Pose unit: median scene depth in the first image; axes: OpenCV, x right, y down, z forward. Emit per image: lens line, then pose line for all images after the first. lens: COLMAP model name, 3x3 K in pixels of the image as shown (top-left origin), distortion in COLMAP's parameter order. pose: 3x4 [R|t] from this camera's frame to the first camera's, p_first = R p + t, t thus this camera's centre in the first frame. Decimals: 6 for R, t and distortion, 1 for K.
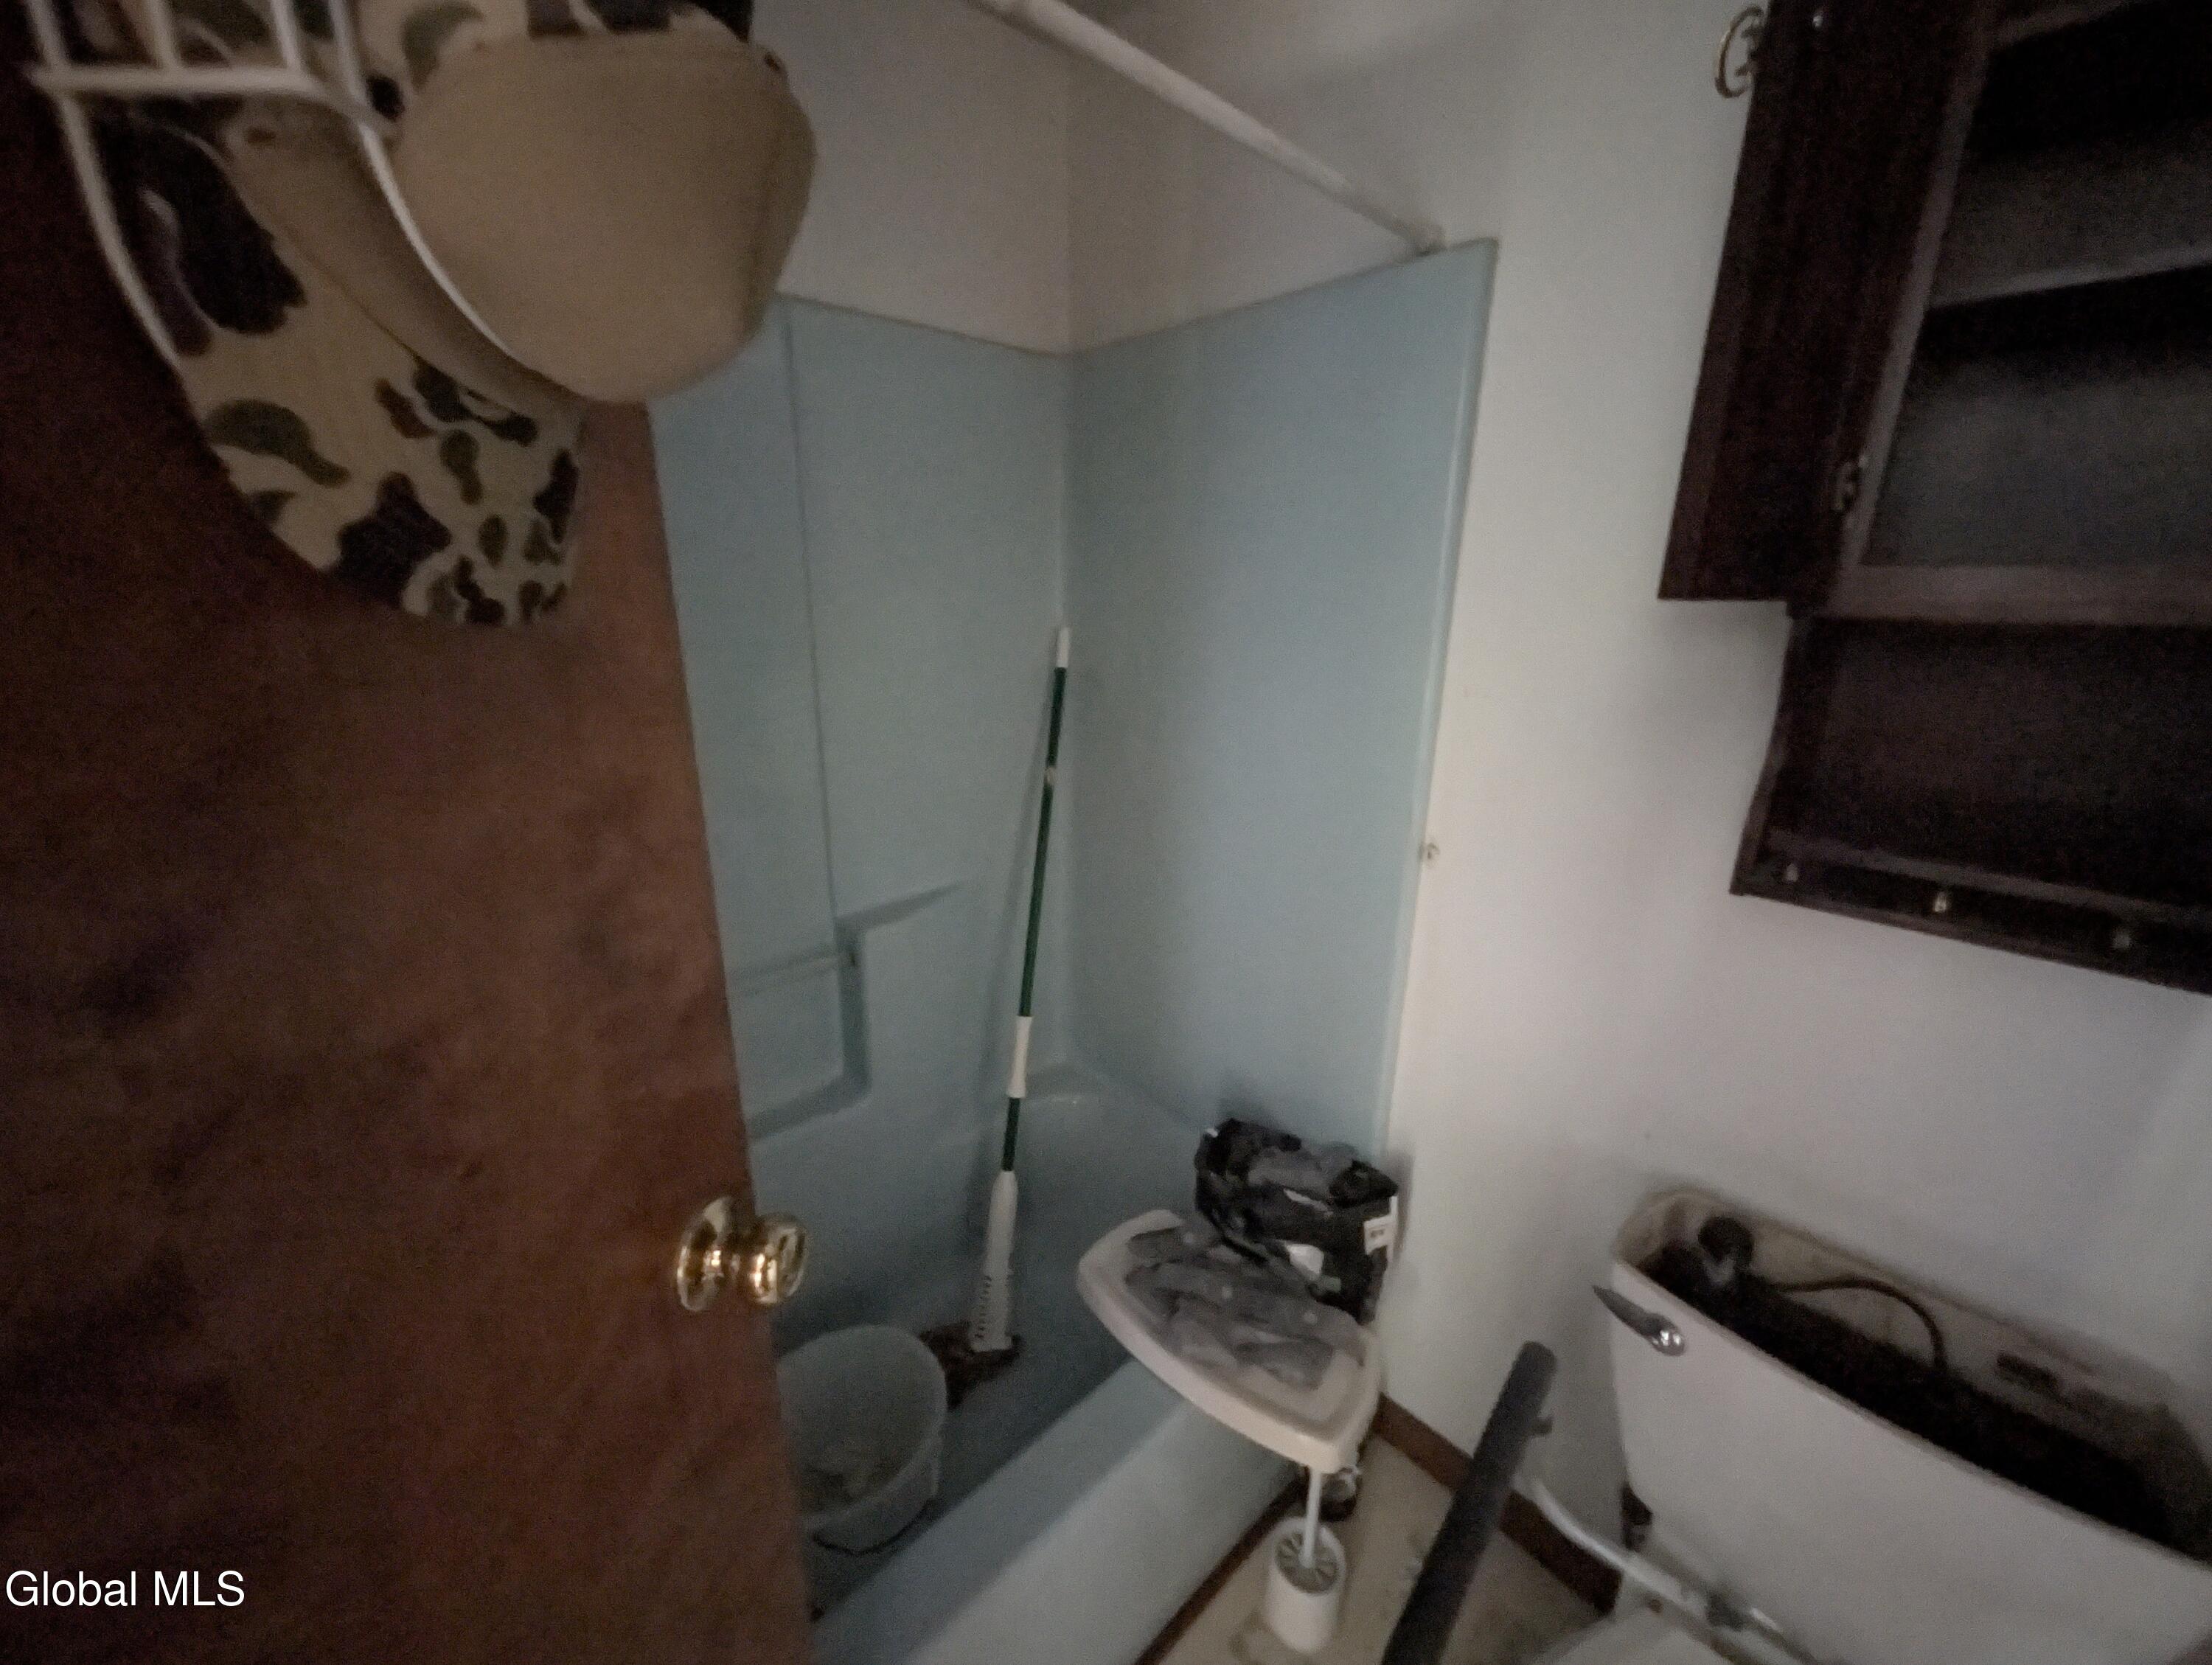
lens RADIAL K [[832.9, 0, 1100.5], [0, 832.9, 838.8], [0, 0, 1]] dist [-0.000109, 0.000102]
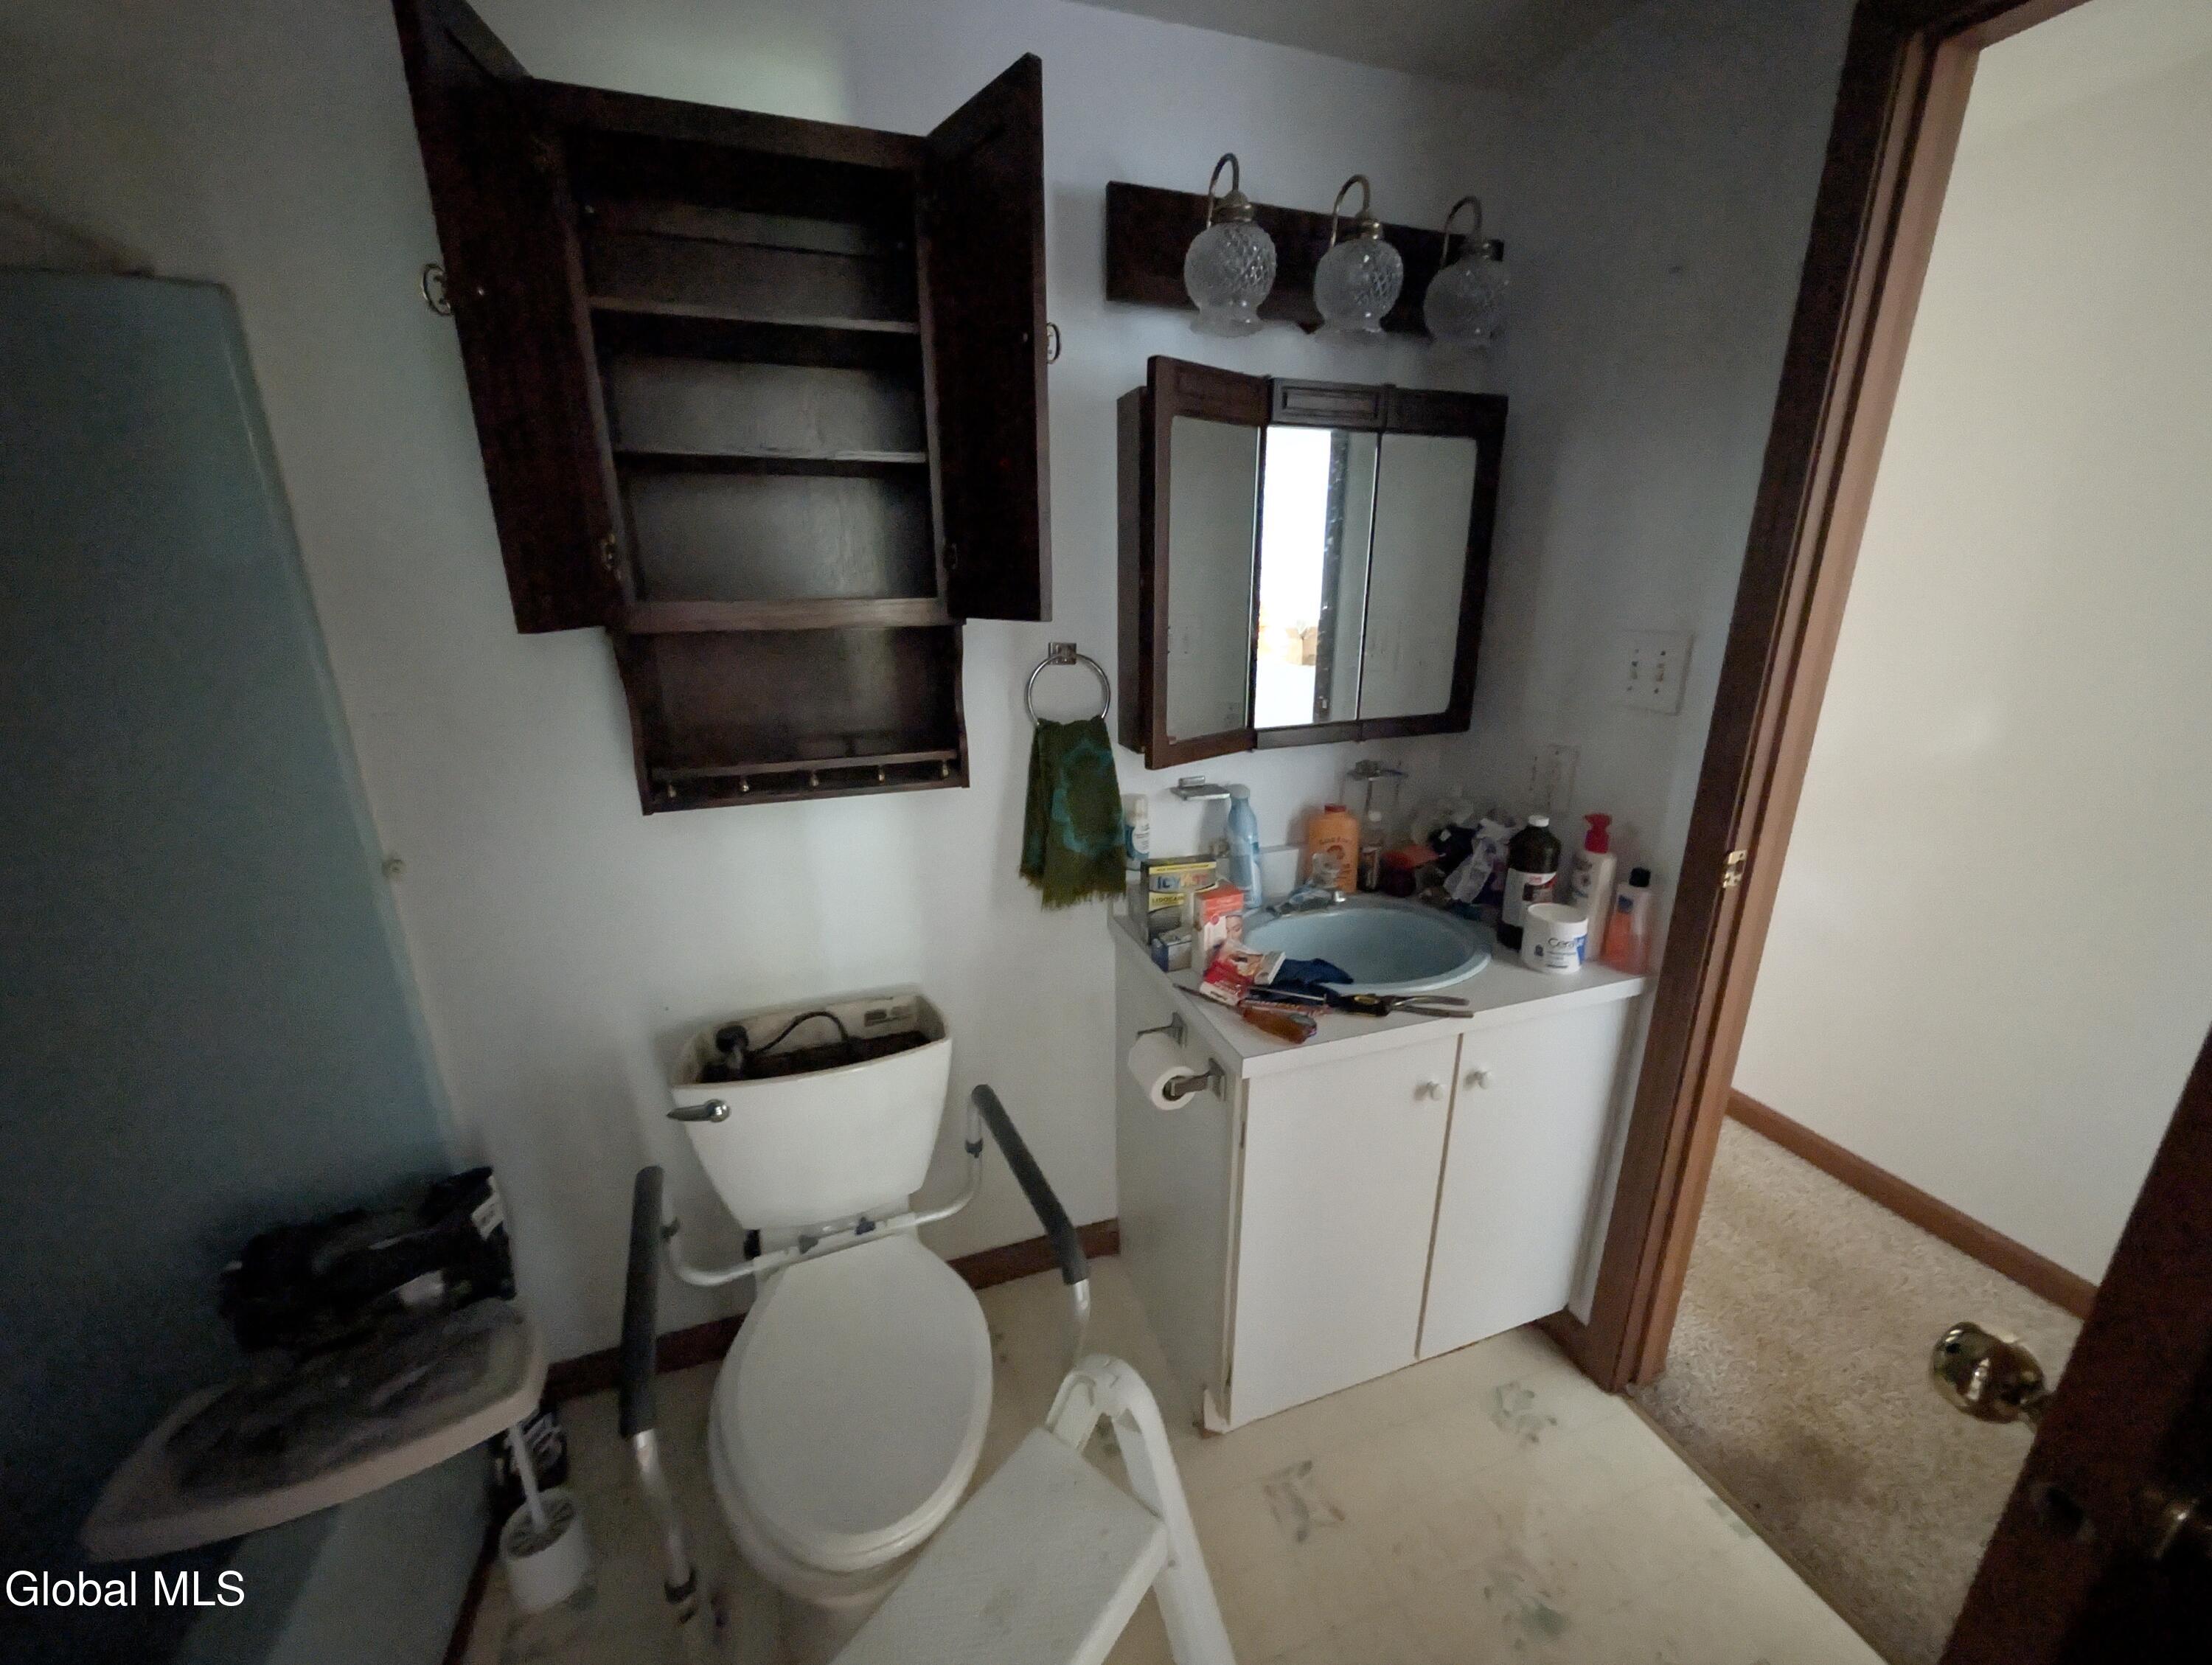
lens RADIAL K [[832.9, 0, 1100.5], [0, 832.9, 838.8], [0, 0, 1]] dist [-0.000109, 0.000102]
pose [[0.394215, -0.276397, 0.876470, -0.216725], [0.271400, 0.946180, 0.176311, 0.055050], [-0.878030, 0.168370, 0.448012, -0.338403]]
